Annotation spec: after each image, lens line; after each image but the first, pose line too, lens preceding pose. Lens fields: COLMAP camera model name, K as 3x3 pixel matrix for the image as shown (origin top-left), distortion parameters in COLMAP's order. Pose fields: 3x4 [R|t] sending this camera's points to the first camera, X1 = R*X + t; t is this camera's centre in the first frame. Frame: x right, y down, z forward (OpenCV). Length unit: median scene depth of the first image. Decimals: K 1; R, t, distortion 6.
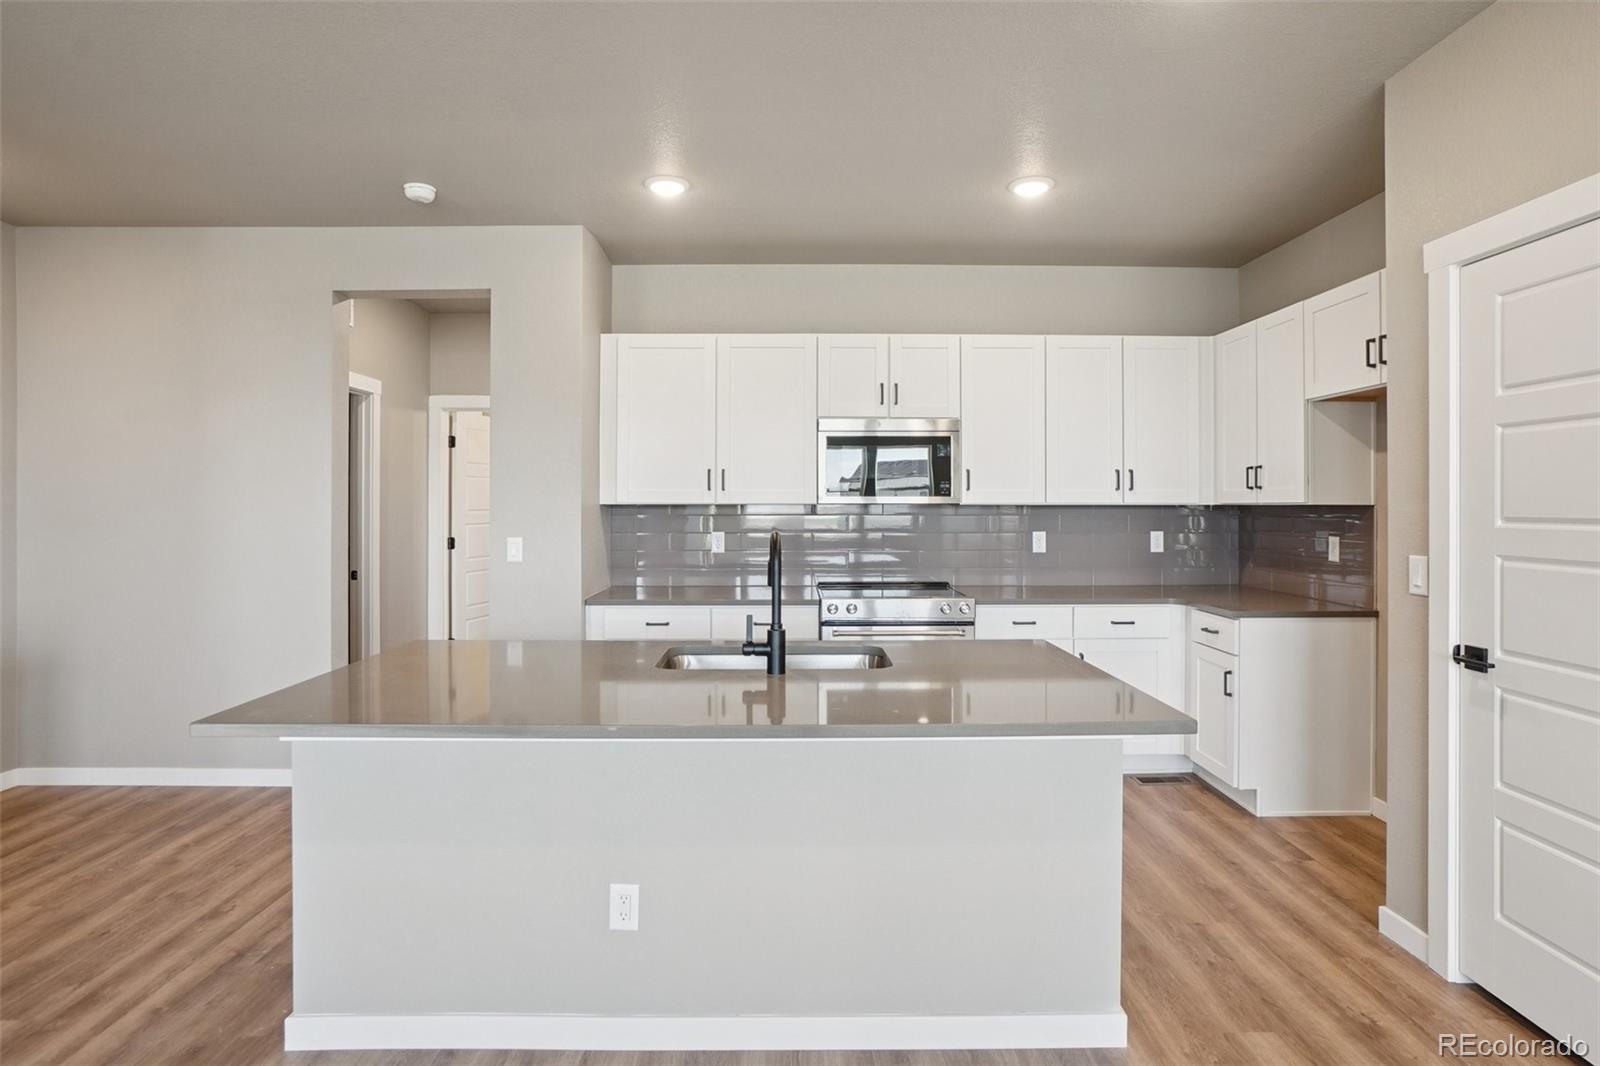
lens RADIAL K [[843.0, 0, 799.9], [0, 843.0, 522.0], [0, 0, 1]] dist [-0.023160, 0.000347]
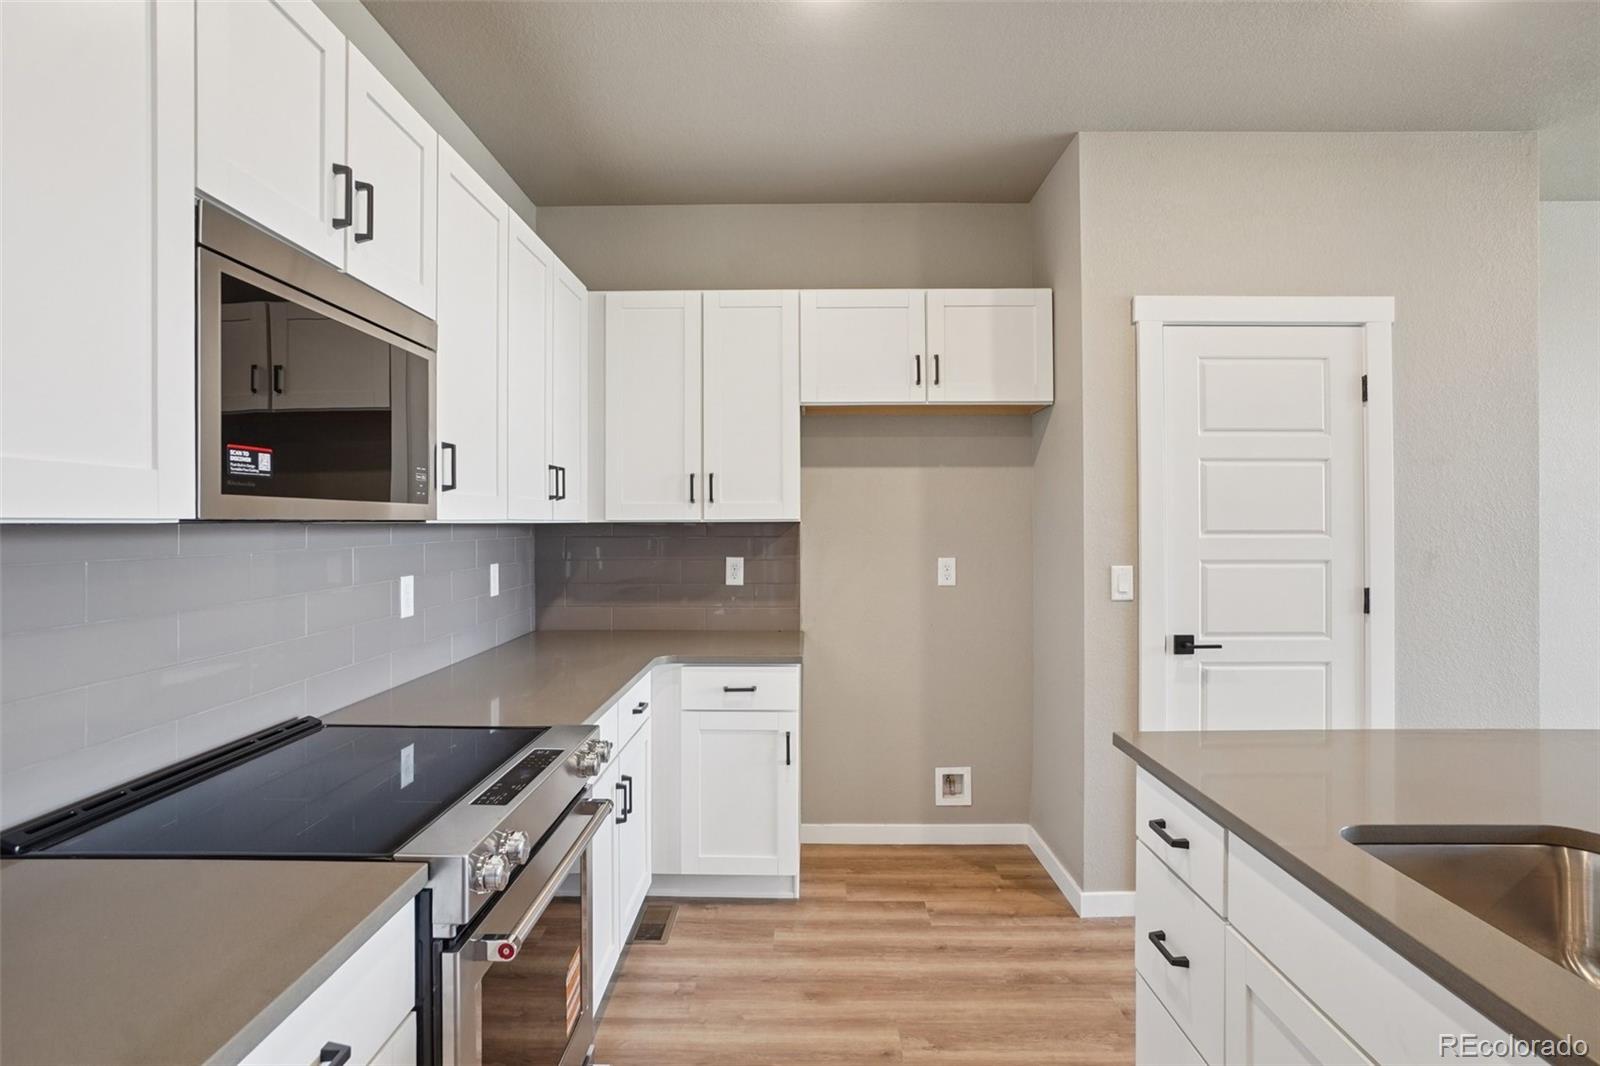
lens RADIAL K [[843.0, 0, 798.8], [0, 843.0, 525.8], [0, 0, 1]] dist [-0.023160, 0.000347]
pose [[0.013529, -0.006782, 0.999885, -0.302798], [0.024688, 0.999674, 0.006447, -0.023655], [-0.999604, 0.024598, 0.013692, 1.049035]]
